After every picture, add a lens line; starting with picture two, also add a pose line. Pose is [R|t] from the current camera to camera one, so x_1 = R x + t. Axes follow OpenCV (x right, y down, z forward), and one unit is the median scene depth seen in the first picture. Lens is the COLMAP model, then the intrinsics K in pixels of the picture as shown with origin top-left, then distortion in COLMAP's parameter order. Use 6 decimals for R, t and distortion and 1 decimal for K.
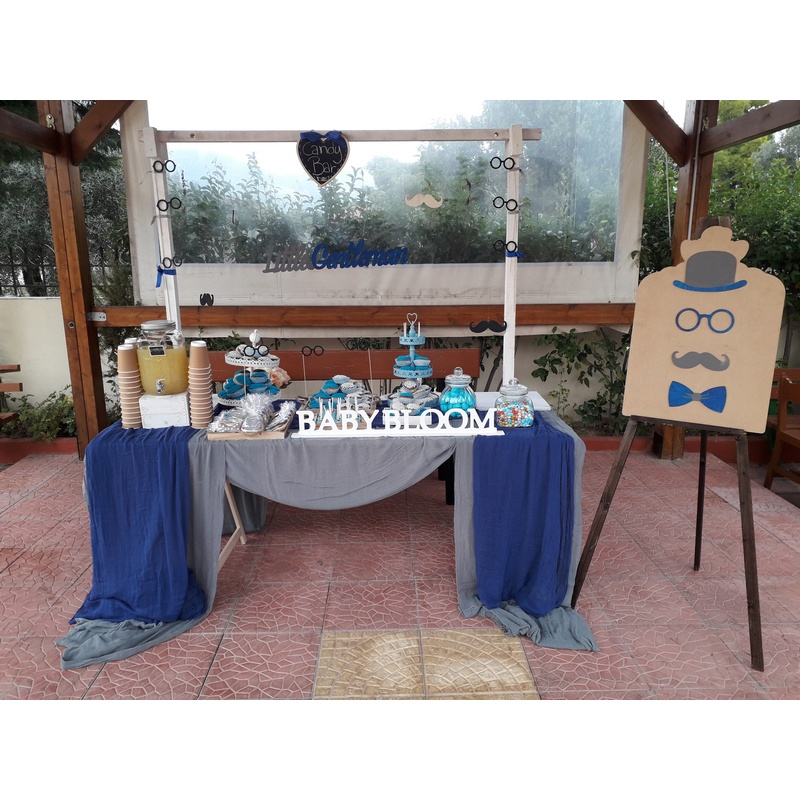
lens RADIAL K [[632.8, 0, 397.1], [0, 632.8, 413.1], [0, 0, 1]] dist [0.130150, -0.300768]
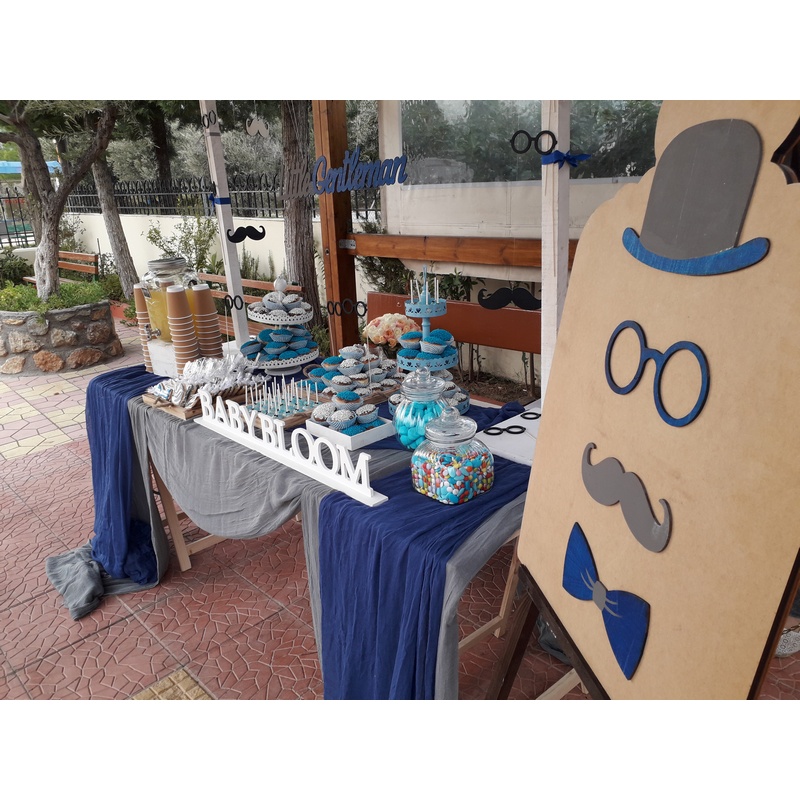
lens RADIAL K [[632.8, 0, 397.1], [0, 632.8, 413.1], [0, 0, 1]] dist [0.130150, -0.300768]
pose [[0.682065, 0.222606, -0.696587, 0.543589], [-0.134023, 0.974461, 0.180176, -0.145202], [0.718905, -0.029533, 0.694480, 0.631864]]
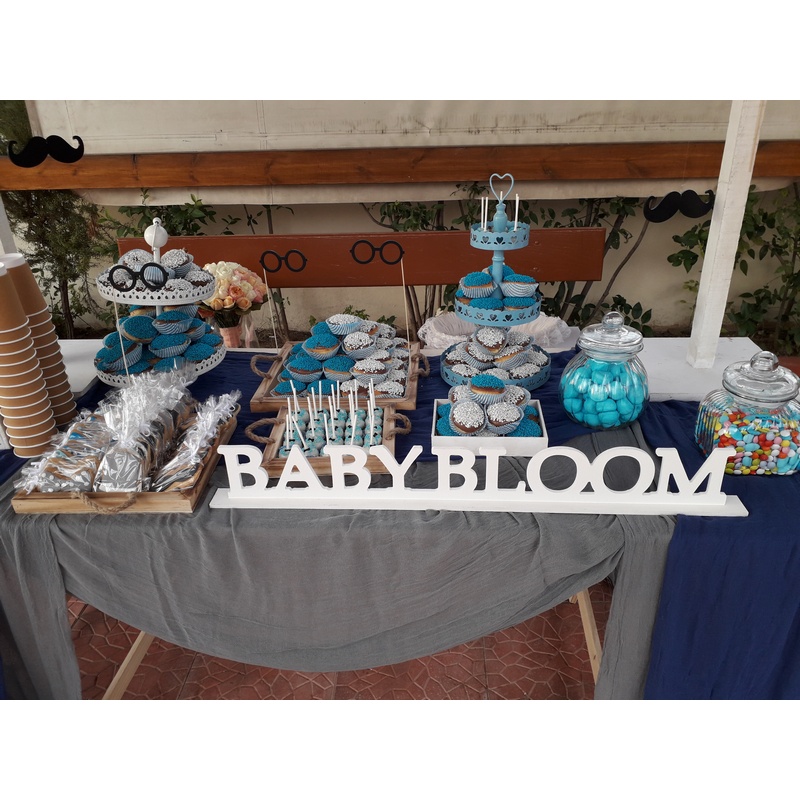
lens RADIAL K [[632.8, 0, 397.1], [0, 632.8, 413.1], [0, 0, 1]] dist [0.130150, -0.300768]
pose [[0.997506, 0.013106, -0.069355, -0.017642], [0.003557, 0.972026, 0.234847, -0.117532], [0.070493, -0.234508, 0.969555, 0.617427]]
